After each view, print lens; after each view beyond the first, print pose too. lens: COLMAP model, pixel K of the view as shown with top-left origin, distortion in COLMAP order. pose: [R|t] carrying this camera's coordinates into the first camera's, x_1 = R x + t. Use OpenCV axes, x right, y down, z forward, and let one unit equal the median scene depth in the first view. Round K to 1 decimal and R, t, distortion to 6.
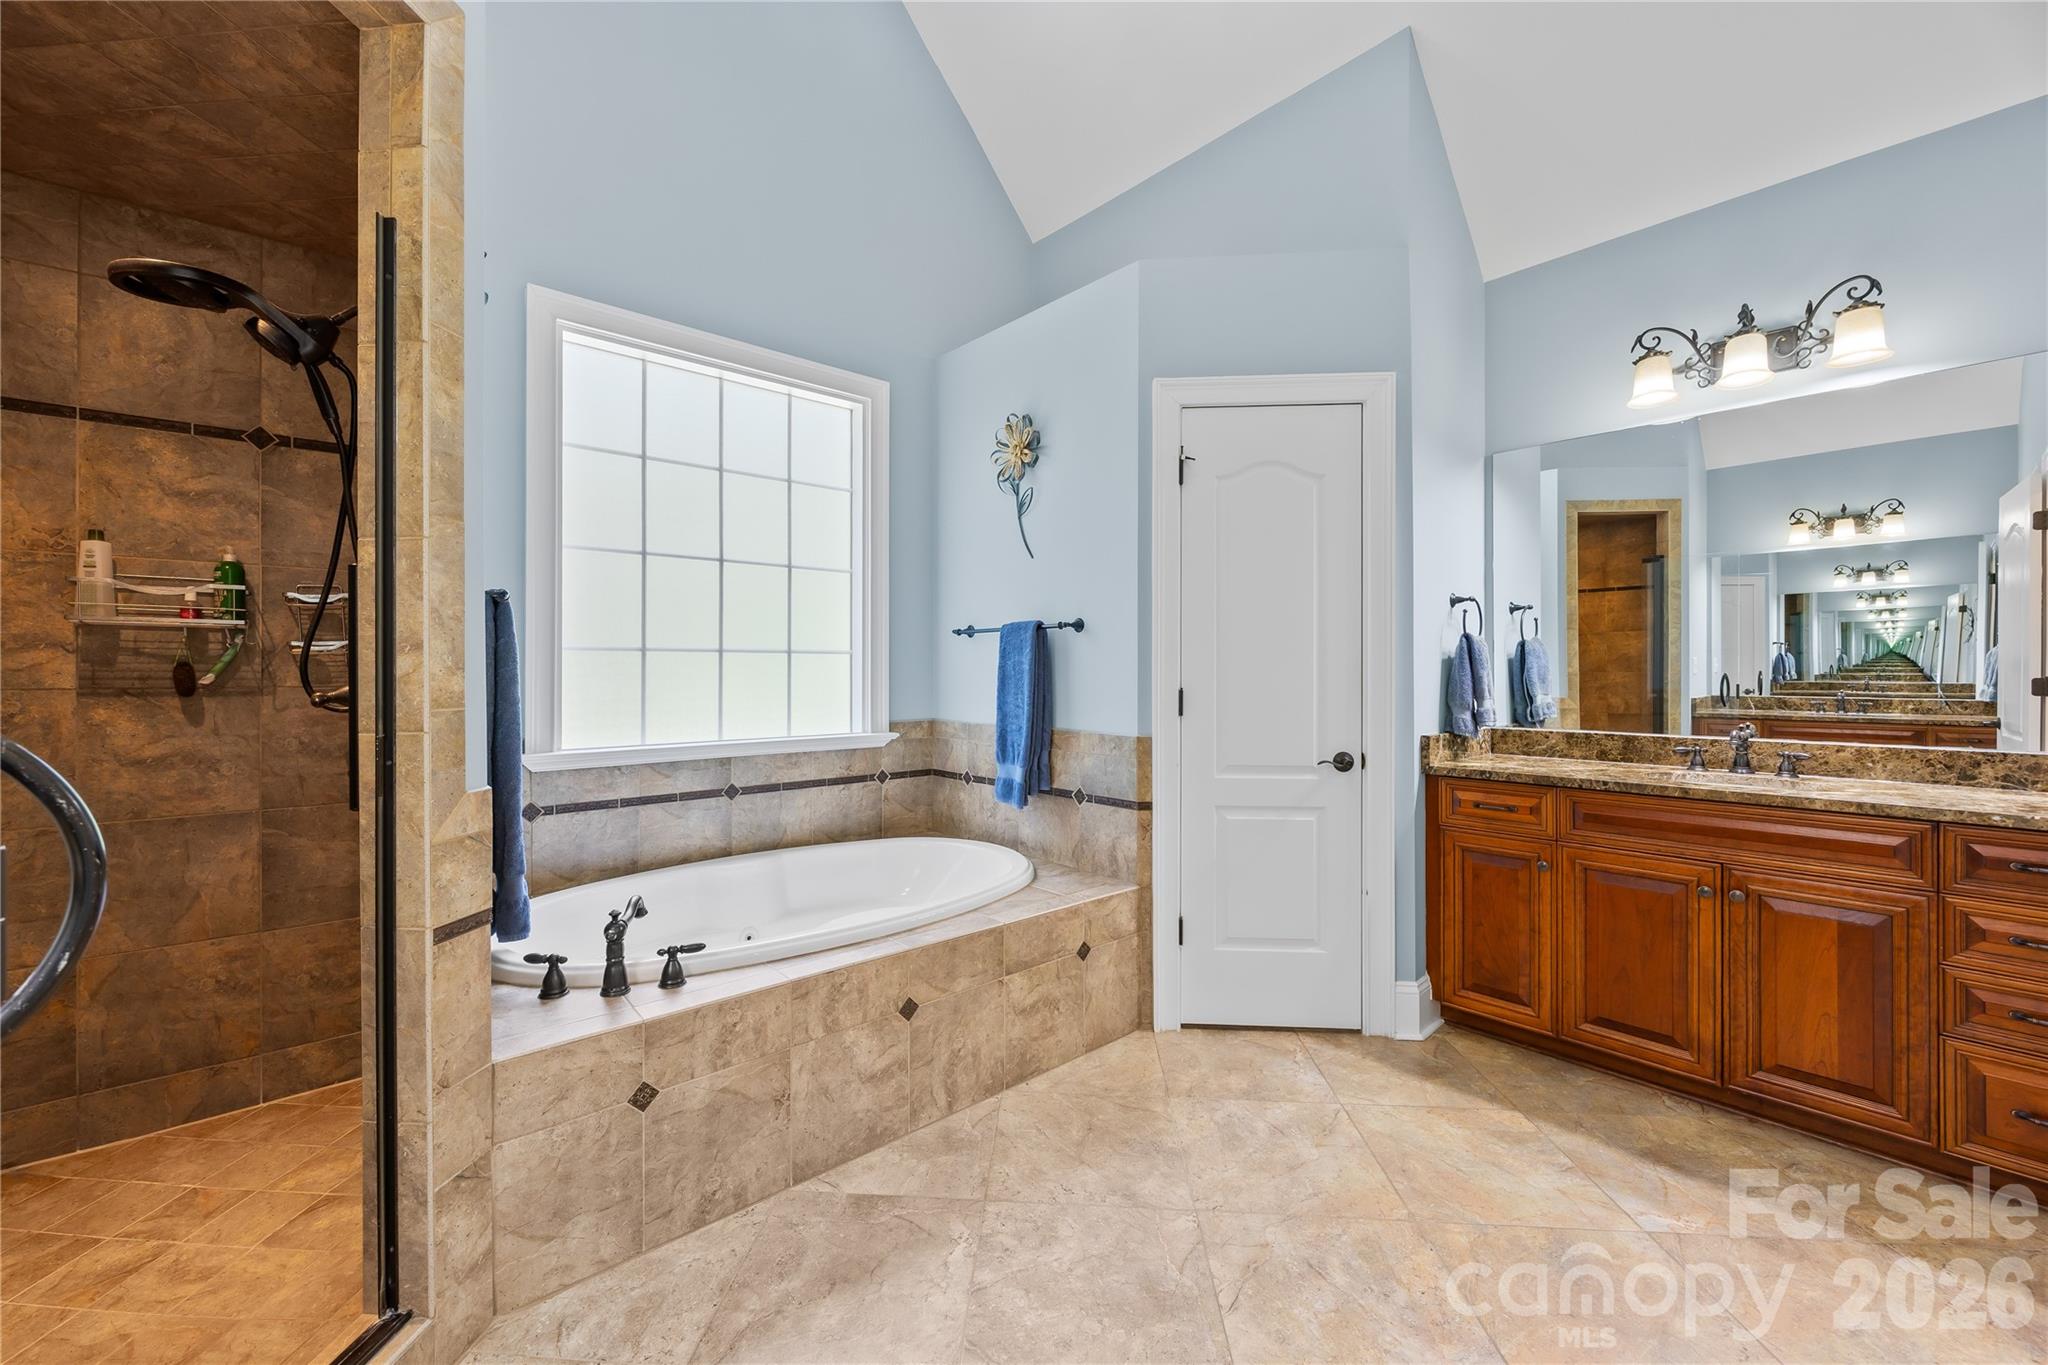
lens RADIAL K [[804.4, 0, 1004.4], [0, 804.4, 675.8], [0, 0, 1]] dist [0.002880, 0.000320]
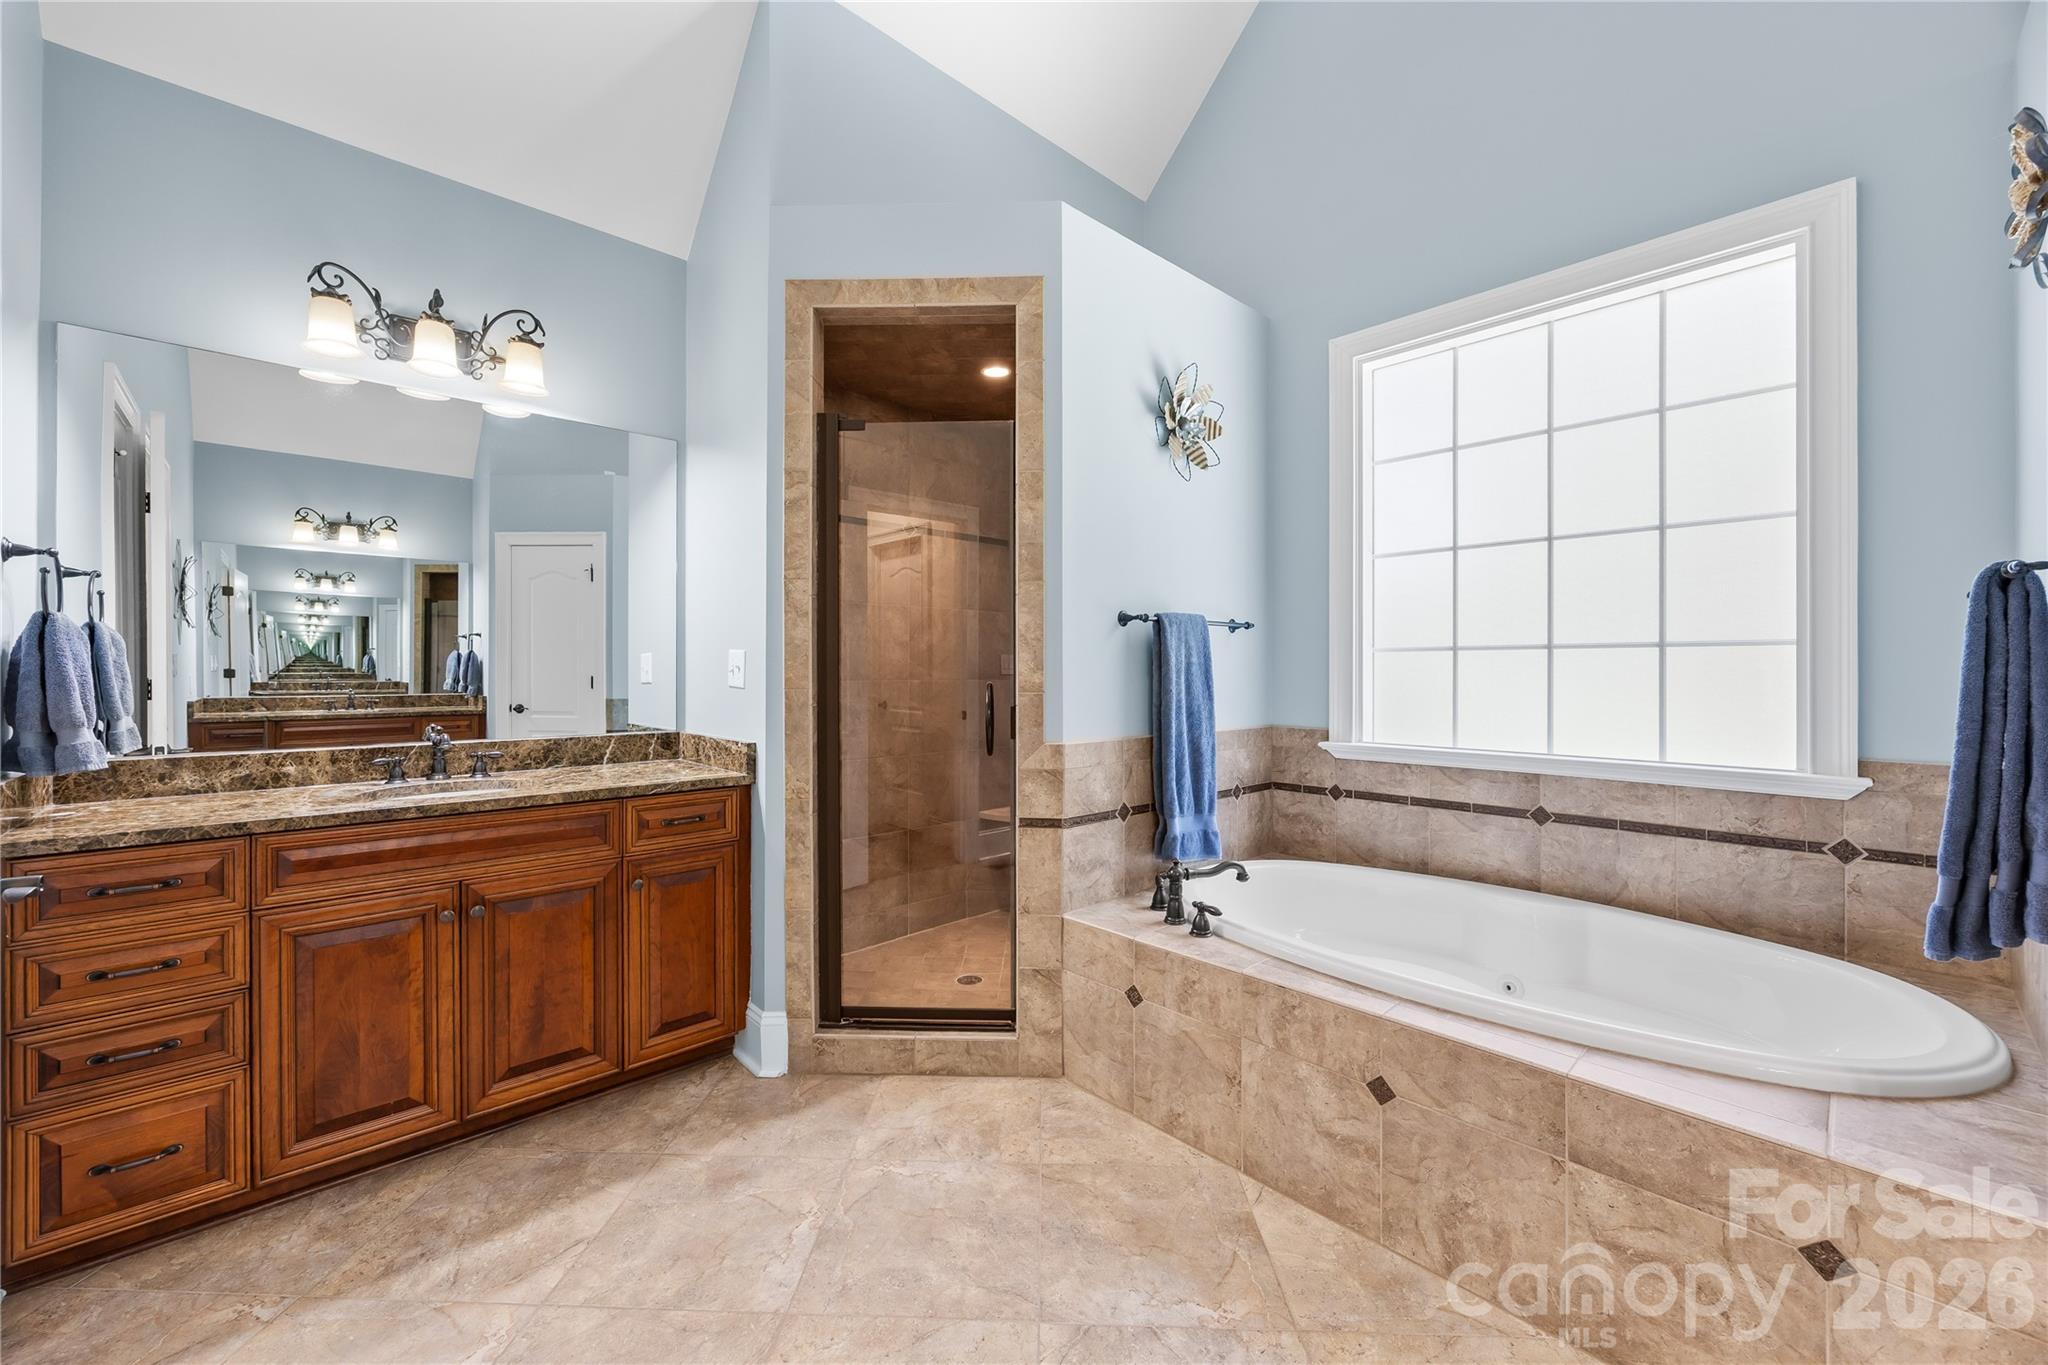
lens RADIAL K [[795.2, 0, 1014.3], [0, 795.2, 674.1], [0, 0, 1]] dist [-0.001175, 0.000369]
pose [[0.035465, 0.005647, -0.999355, 0.552707], [-0.007487, 0.999957, 0.005385, -0.003951], [0.999343, 0.007291, 0.035505, 0.502331]]
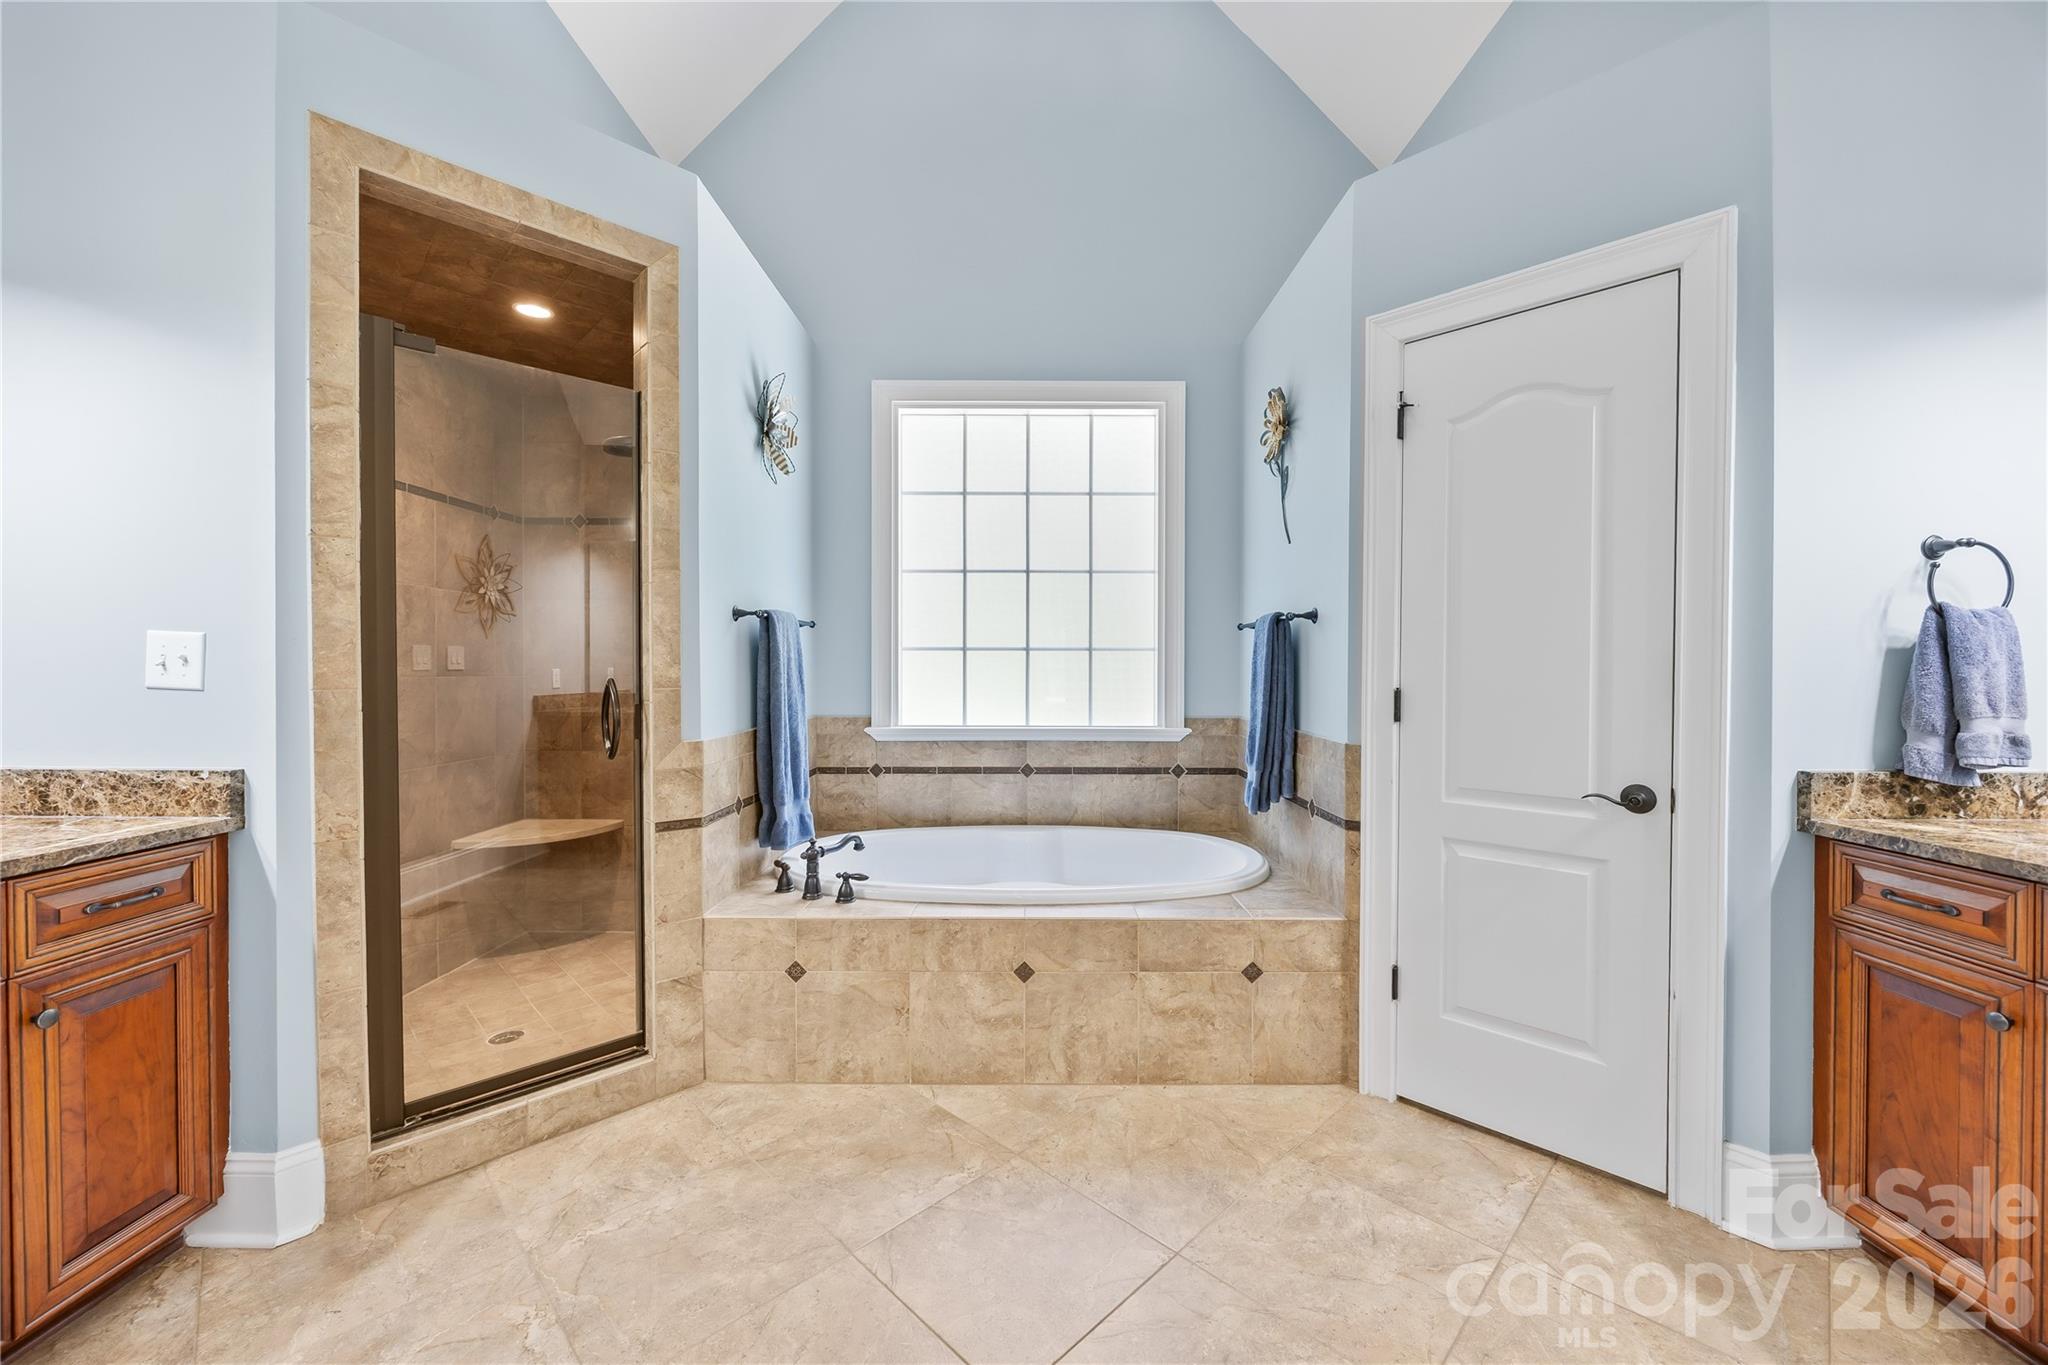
lens RADIAL K [[803.8, 0, 1030.1], [0, 803.8, 682.9], [0, 0, 1]] dist [0.001396, 0.000235]
pose [[0.756894, 0.014257, -0.653382, 0.502973], [-0.007252, 0.999884, 0.013417, 0.002004], [0.653497, -0.005417, 0.756909, 0.144046]]
